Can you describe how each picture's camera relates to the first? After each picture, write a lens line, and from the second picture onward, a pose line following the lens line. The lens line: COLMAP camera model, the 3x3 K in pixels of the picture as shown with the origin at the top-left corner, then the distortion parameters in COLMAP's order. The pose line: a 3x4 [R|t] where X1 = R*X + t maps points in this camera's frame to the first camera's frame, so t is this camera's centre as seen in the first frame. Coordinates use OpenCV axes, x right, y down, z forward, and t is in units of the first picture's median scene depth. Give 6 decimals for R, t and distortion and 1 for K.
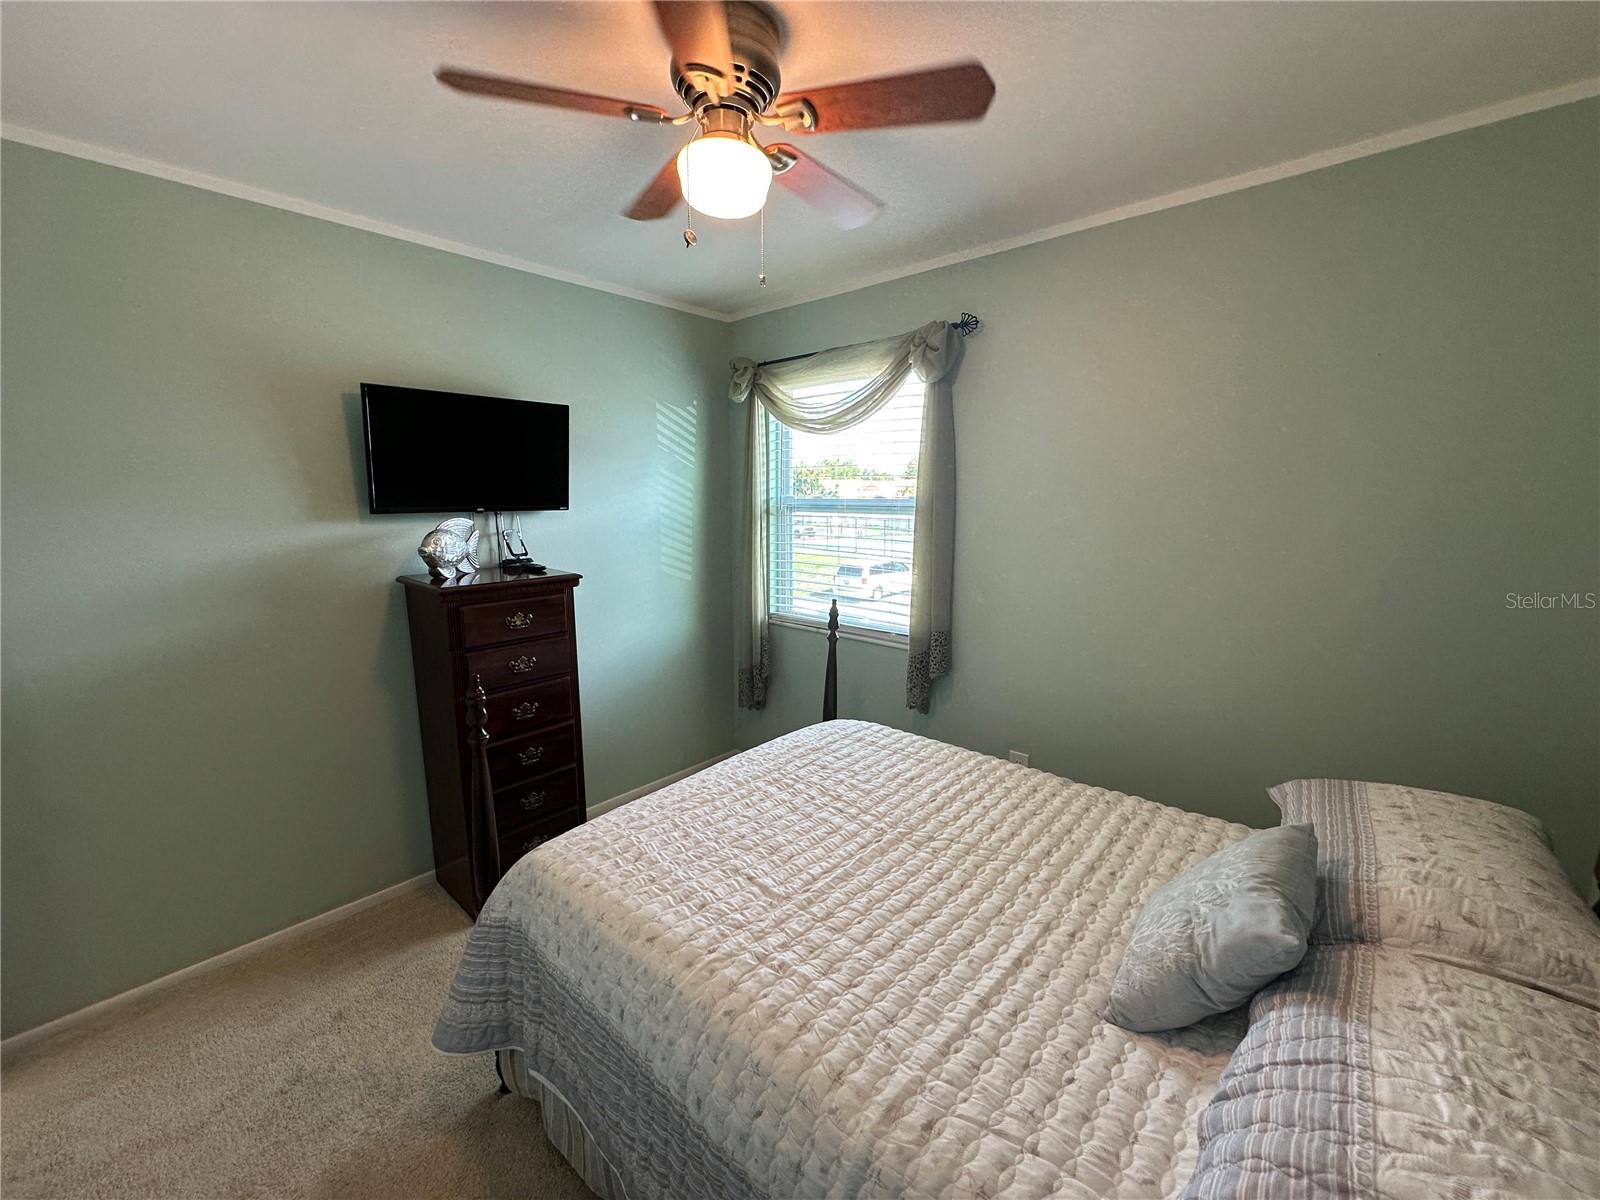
lens RADIAL K [[637.8, 0, 803.3], [0, 637.8, 596.7], [0, 0, 1]] dist [-0.002810, 0.000862]
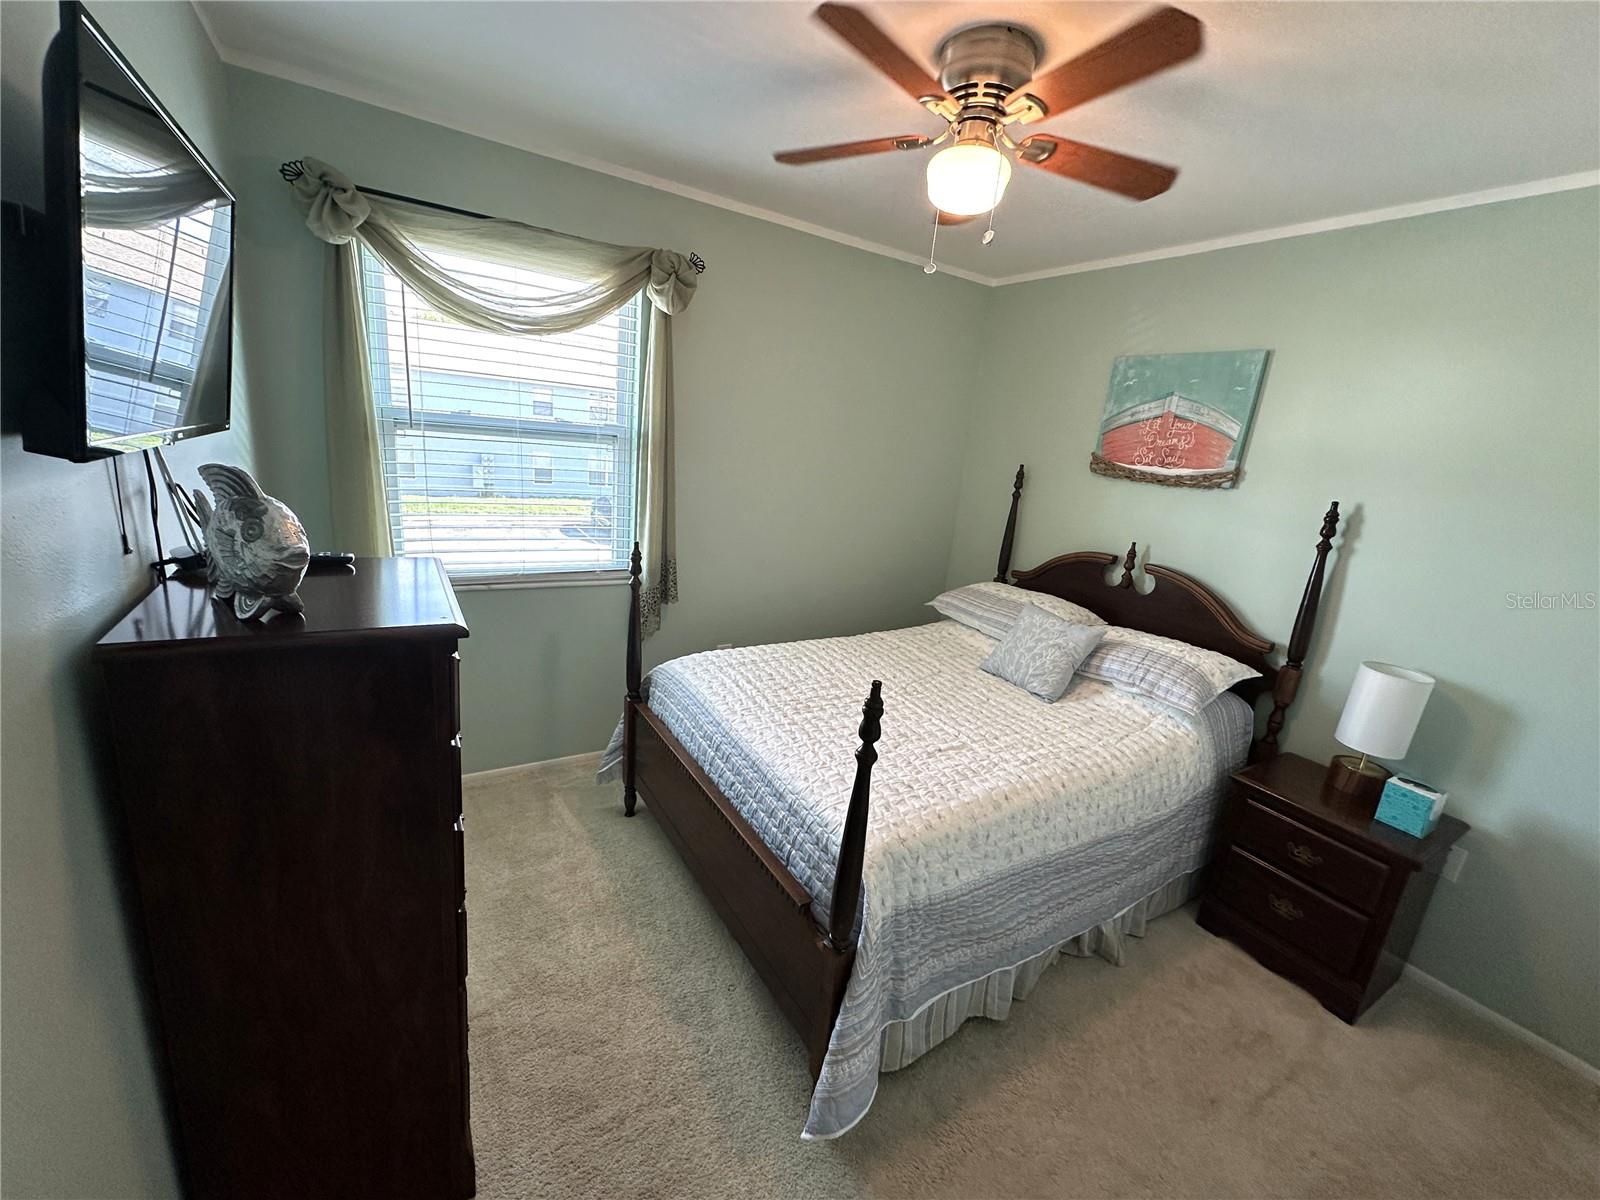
lens RADIAL K [[637.8, 0, 801.0], [0, 637.8, 597.4], [0, 0, 1]] dist [-0.002810, 0.000862]
pose [[0.284271, -0.216798, 0.933911, -0.755099], [0.062199, 0.976216, 0.207686, -0.093433], [-0.956724, -0.000950, 0.290994, 0.499452]]
